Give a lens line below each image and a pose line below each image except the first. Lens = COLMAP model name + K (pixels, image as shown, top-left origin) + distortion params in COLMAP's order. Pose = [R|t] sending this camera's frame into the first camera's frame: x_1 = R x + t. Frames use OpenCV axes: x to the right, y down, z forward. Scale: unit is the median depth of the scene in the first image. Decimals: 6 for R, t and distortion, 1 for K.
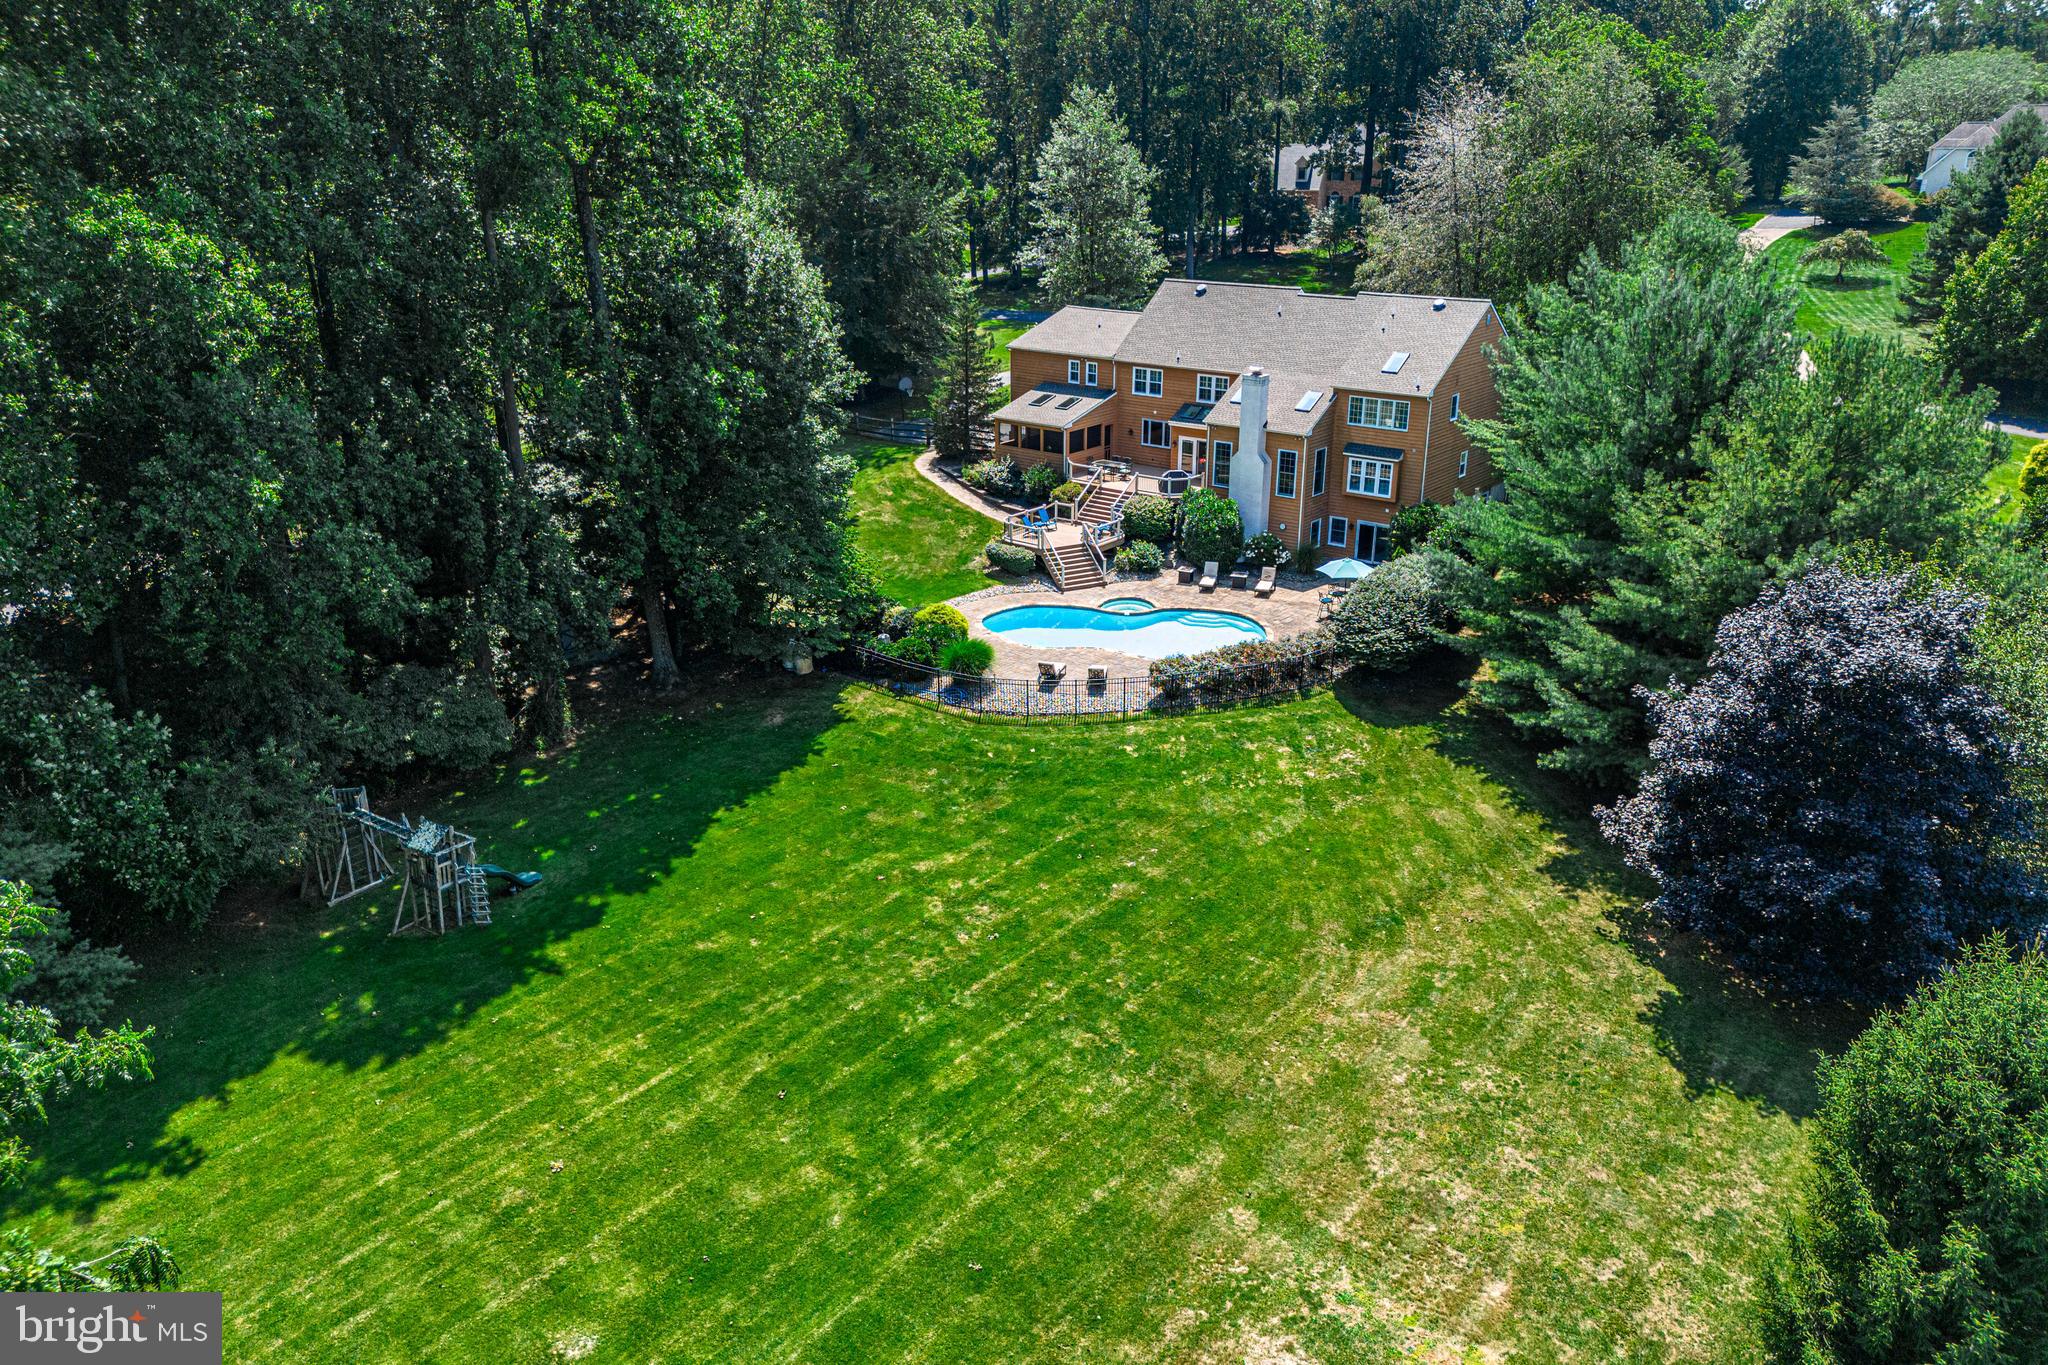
lens RADIAL K [[1500.2, 0, 1026.1], [0, 1500.2, 688.7], [0, 0, 1]] dist [0.084865, -0.110261]
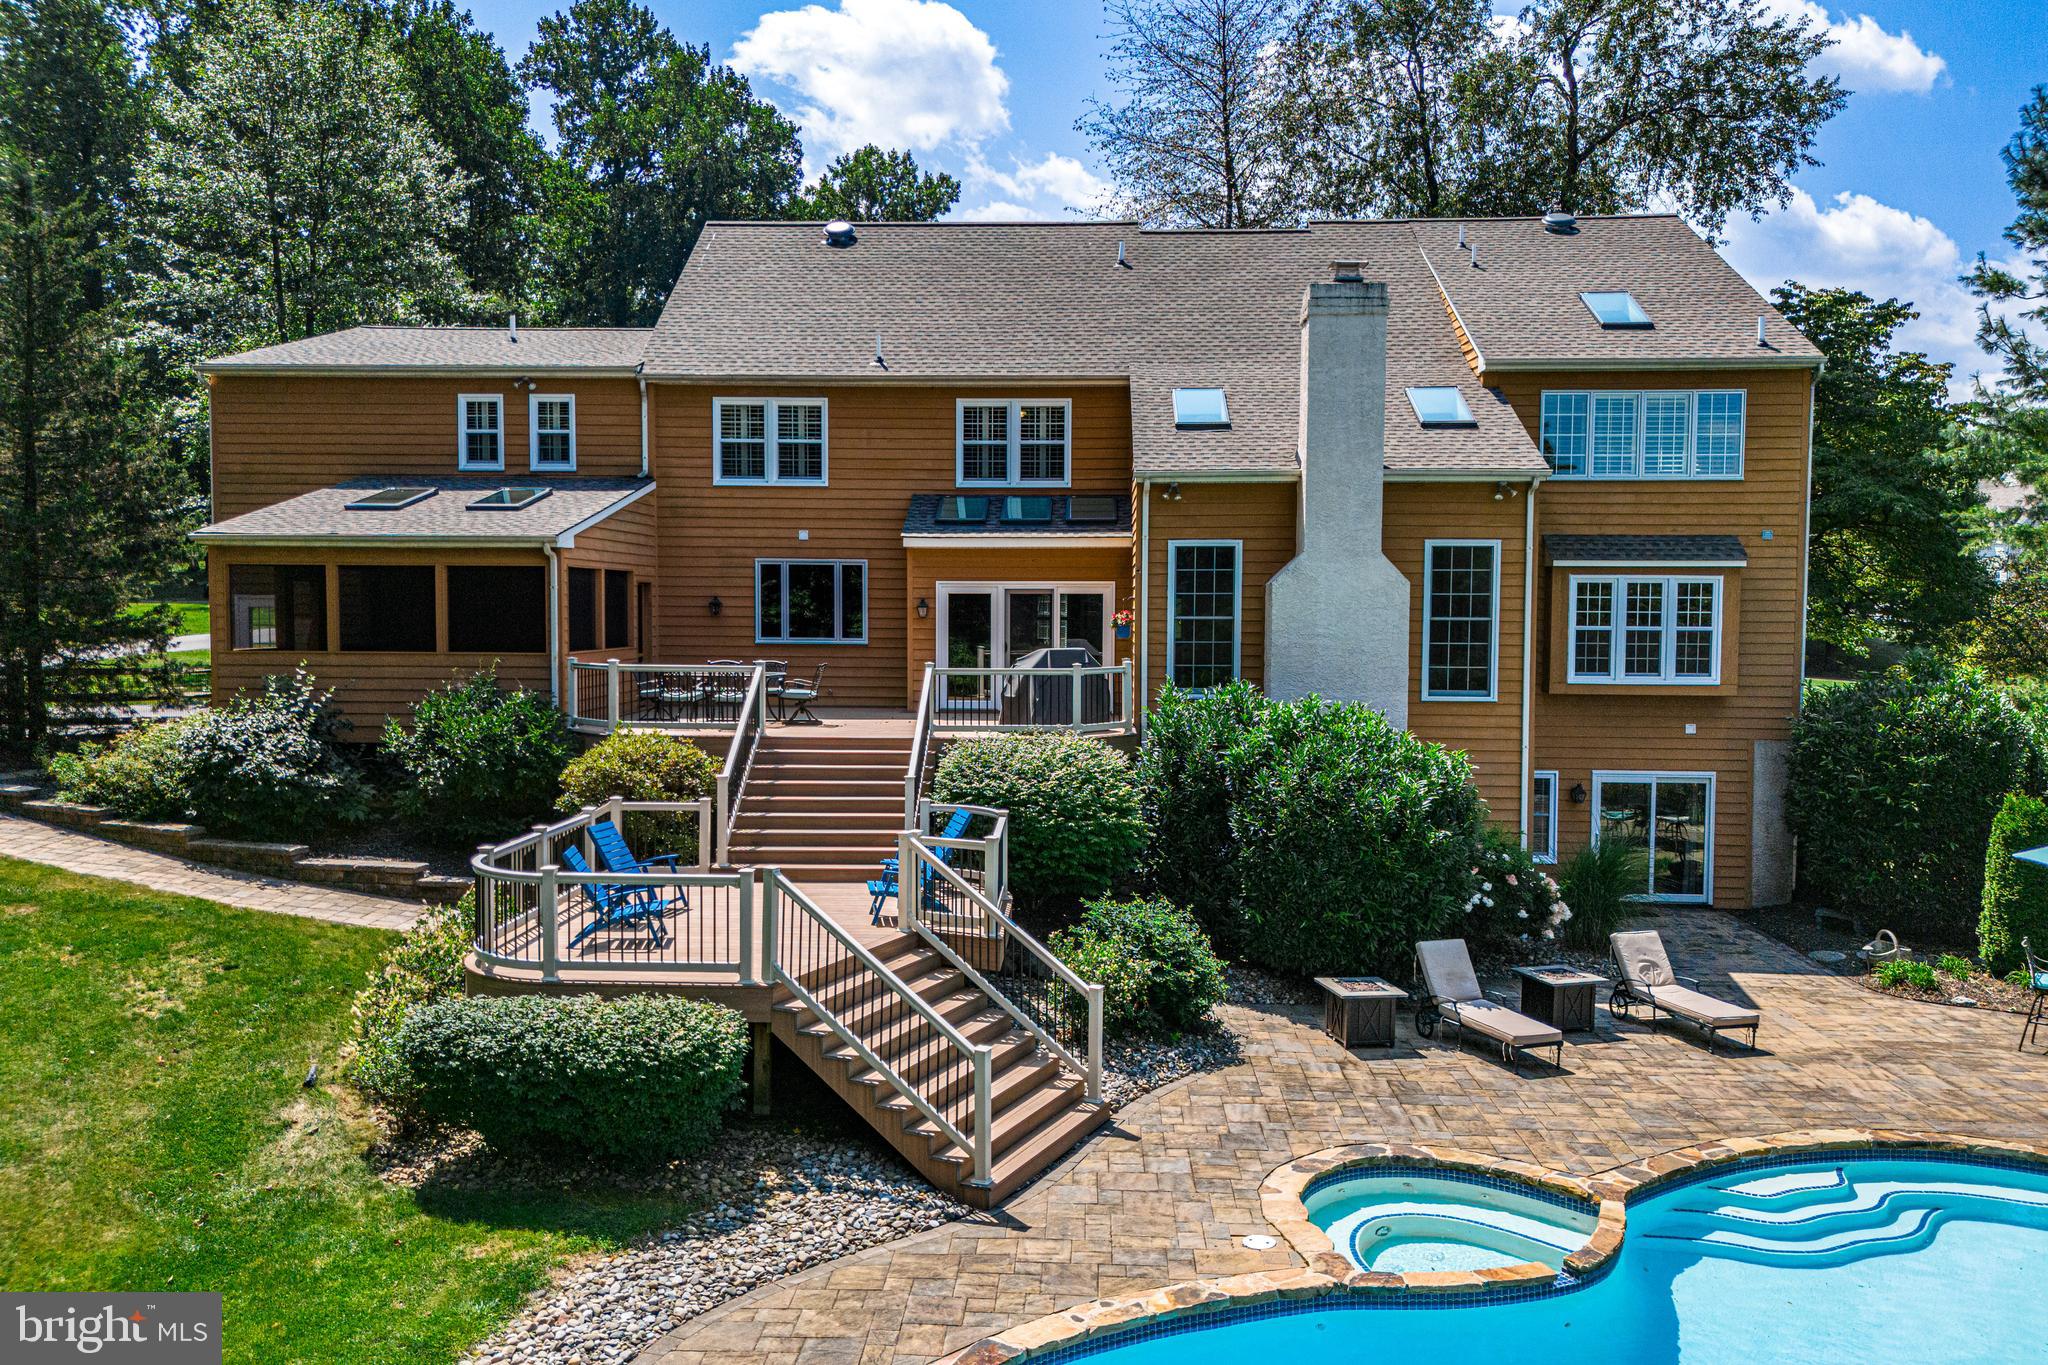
lens RADIAL K [[1500.2, 0, 1026.1], [0, 1500.2, 688.7], [0, 0, 1]] dist [0.084865, -0.110261]
pose [[0.805179, -0.021380, 0.592646, -0.070304], [0.199147, 0.951065, -0.236255, -0.076863], [-0.558593, 0.308251, 0.770035, 0.819442]]
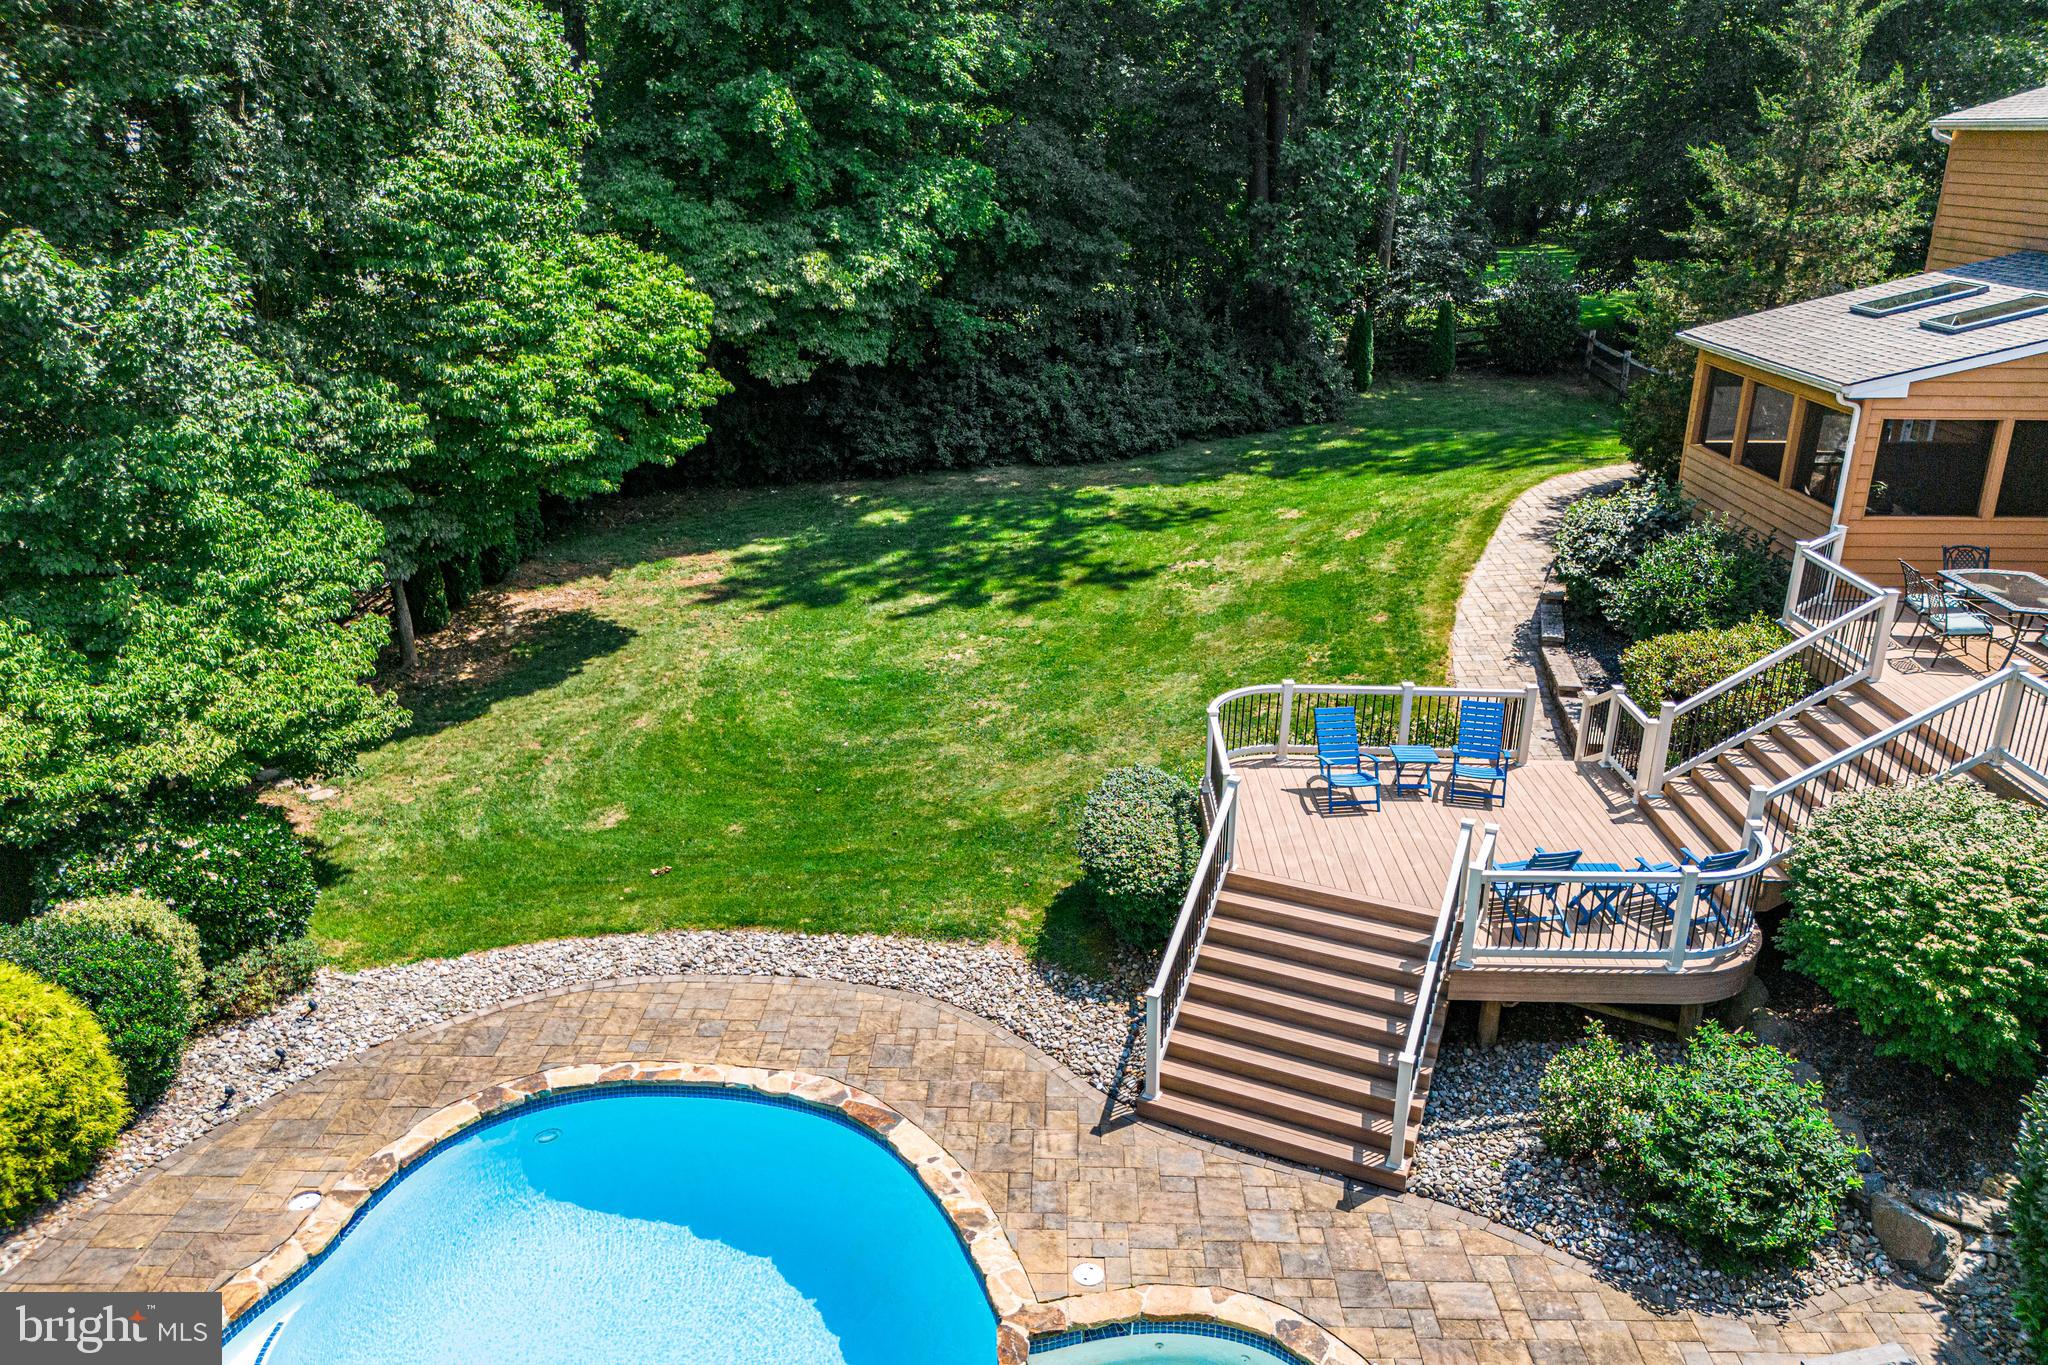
lens RADIAL K [[1500.2, 0, 1026.1], [0, 1500.2, 688.7], [0, 0, 1]] dist [0.084865, -0.110261]
pose [[0.615270, 0.282671, -0.735894, 0.140790], [-0.286768, 0.949800, 0.125074, -0.134160], [0.734307, 0.134077, 0.665444, 0.821210]]
